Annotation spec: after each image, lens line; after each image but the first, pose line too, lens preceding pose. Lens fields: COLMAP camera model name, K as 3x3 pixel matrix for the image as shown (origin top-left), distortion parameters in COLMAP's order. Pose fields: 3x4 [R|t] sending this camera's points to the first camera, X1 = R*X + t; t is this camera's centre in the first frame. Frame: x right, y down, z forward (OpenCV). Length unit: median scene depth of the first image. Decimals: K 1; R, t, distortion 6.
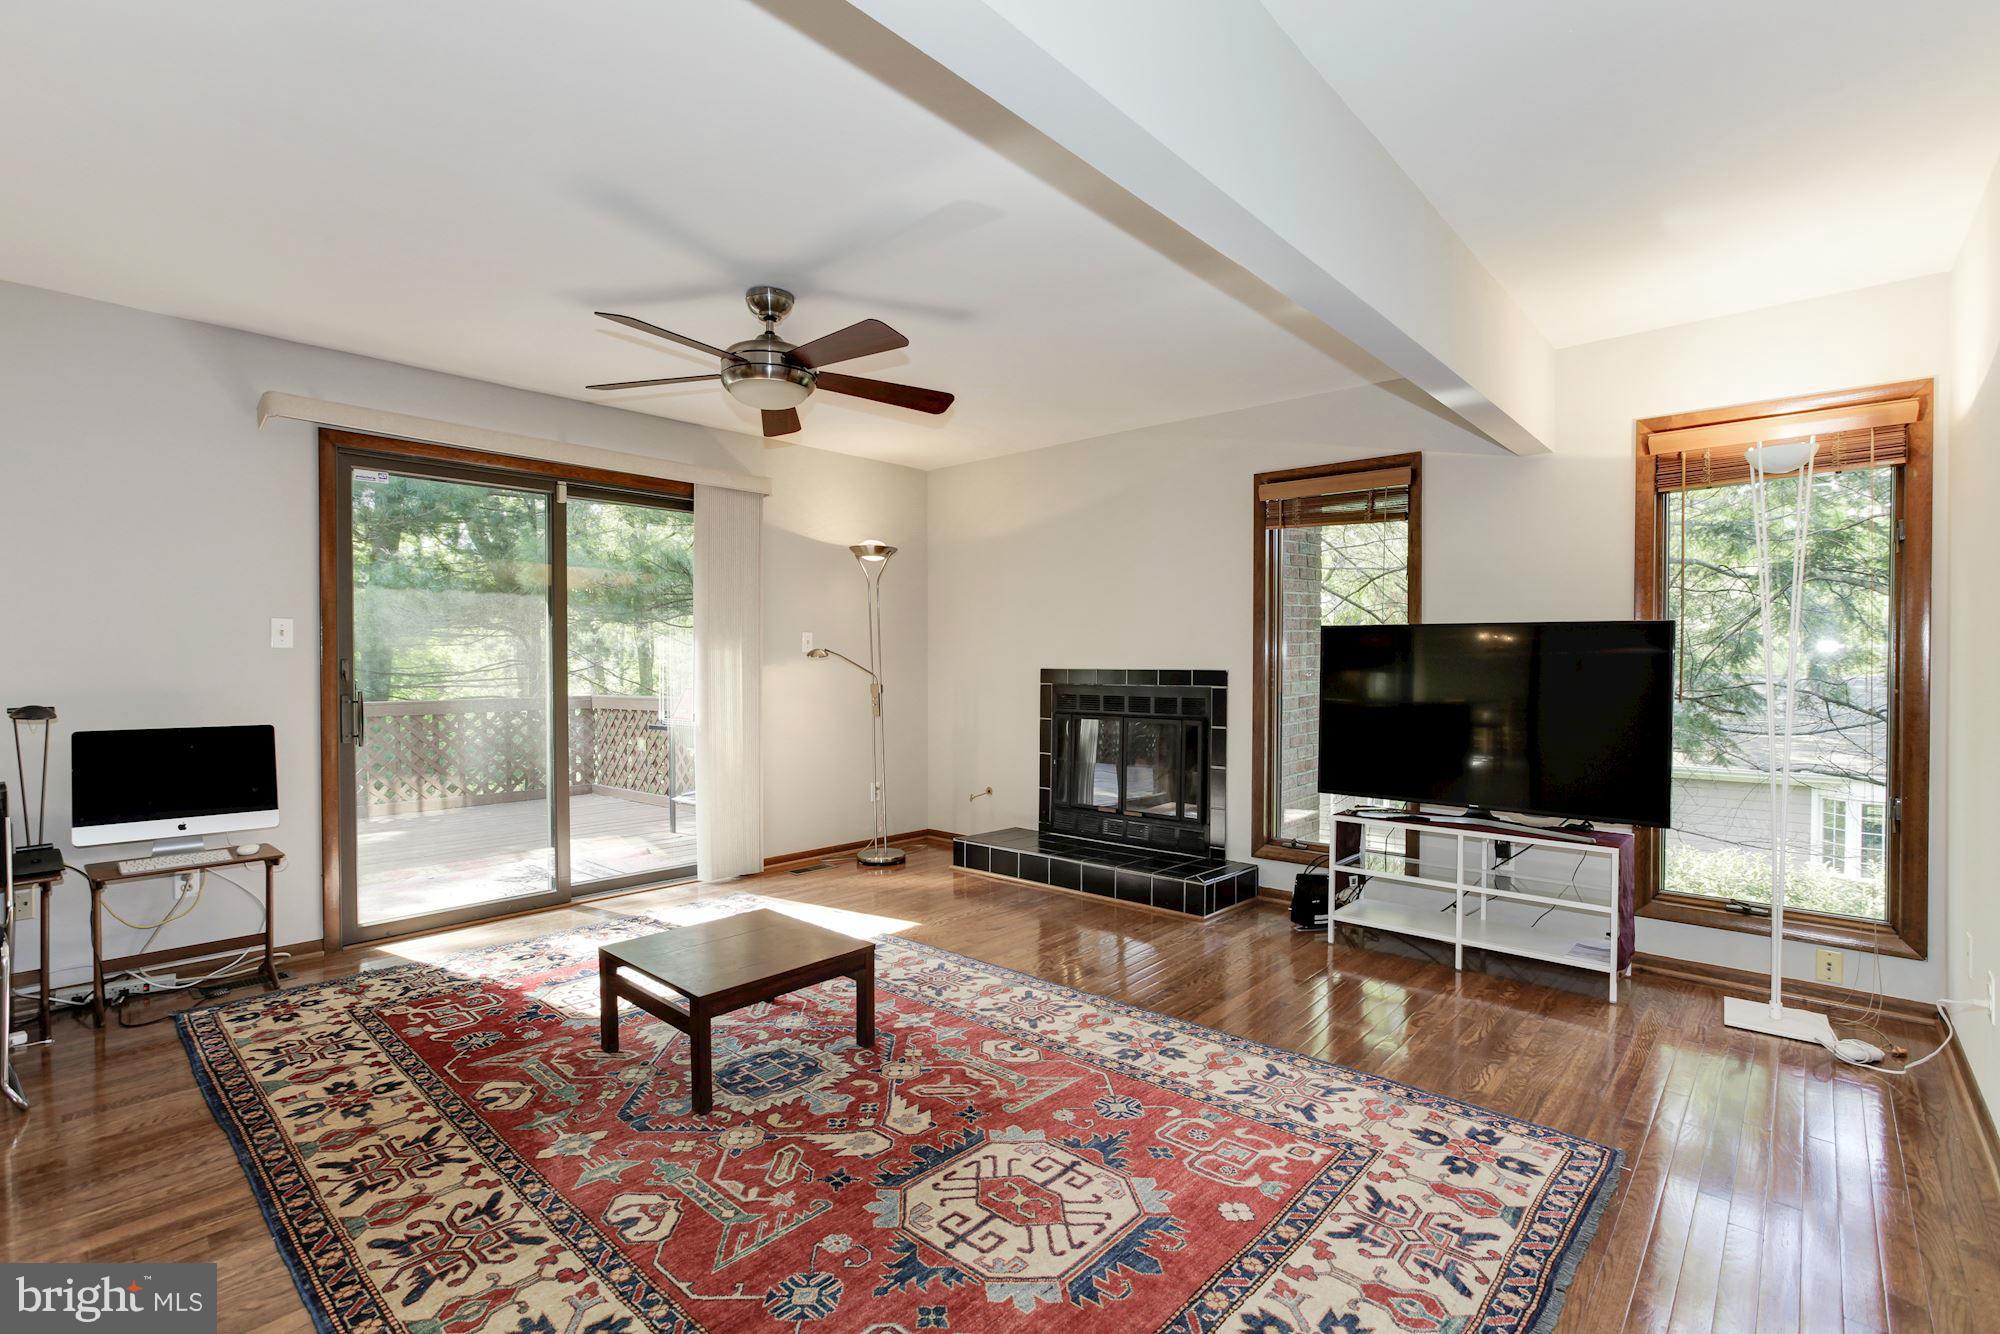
lens RADIAL K [[912.1, 0, 989.1], [0, 912.1, 681.5], [0, 0, 1]] dist [-0.019139, 0.005502]
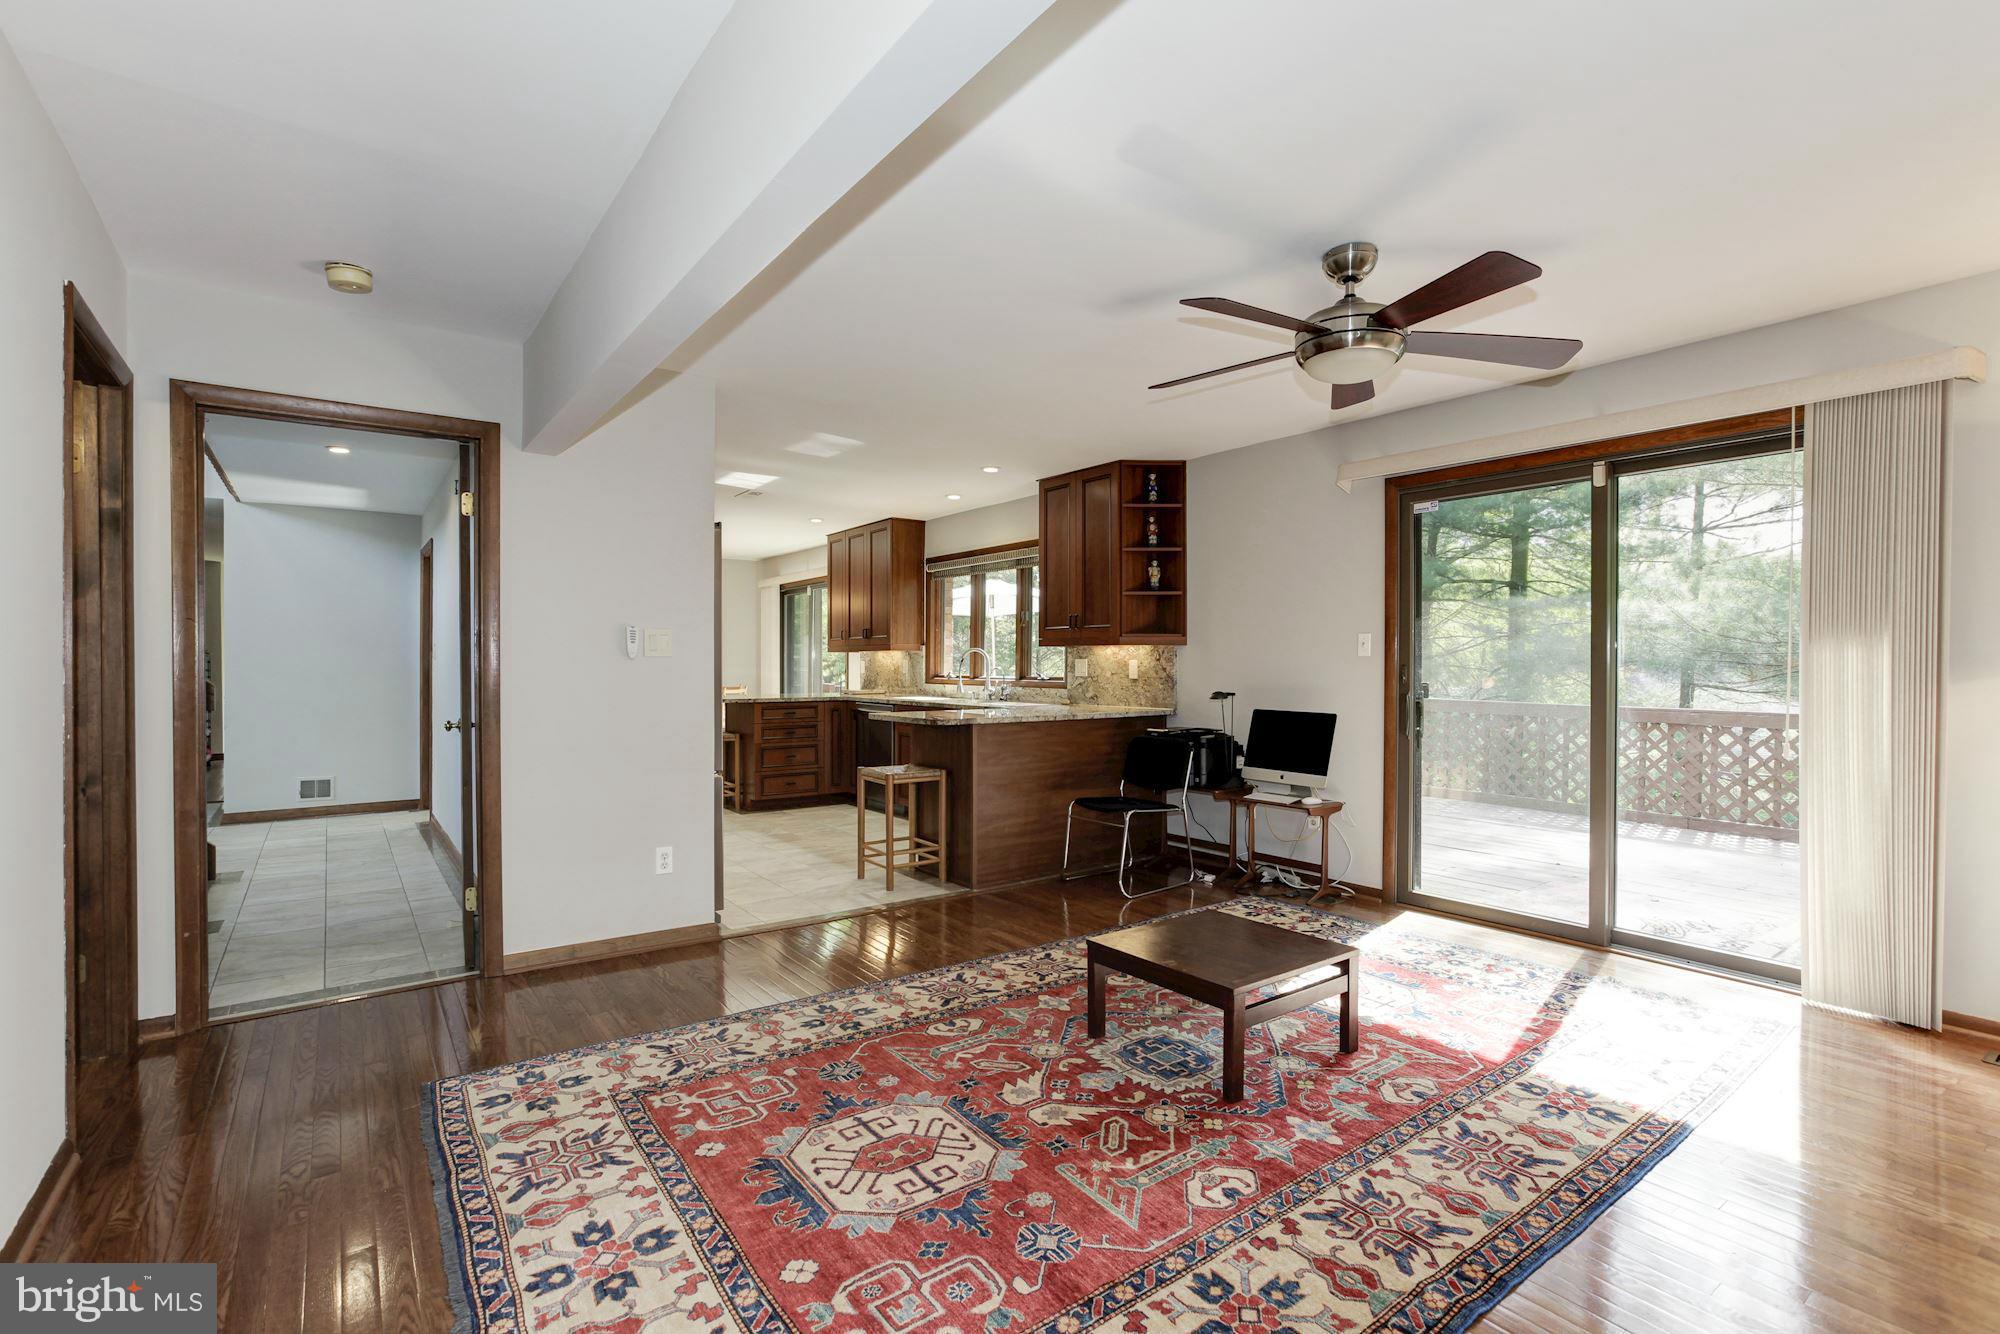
lens RADIAL K [[912.1, 0, 987.4], [0, 912.1, 667.0], [0, 0, 1]] dist [-0.019139, 0.005502]
pose [[-0.197823, 0.001146, -0.980237, 0.860309], [-0.022221, 0.999737, 0.005653, -0.023121], [0.979986, 0.022900, -0.197746, 1.032165]]
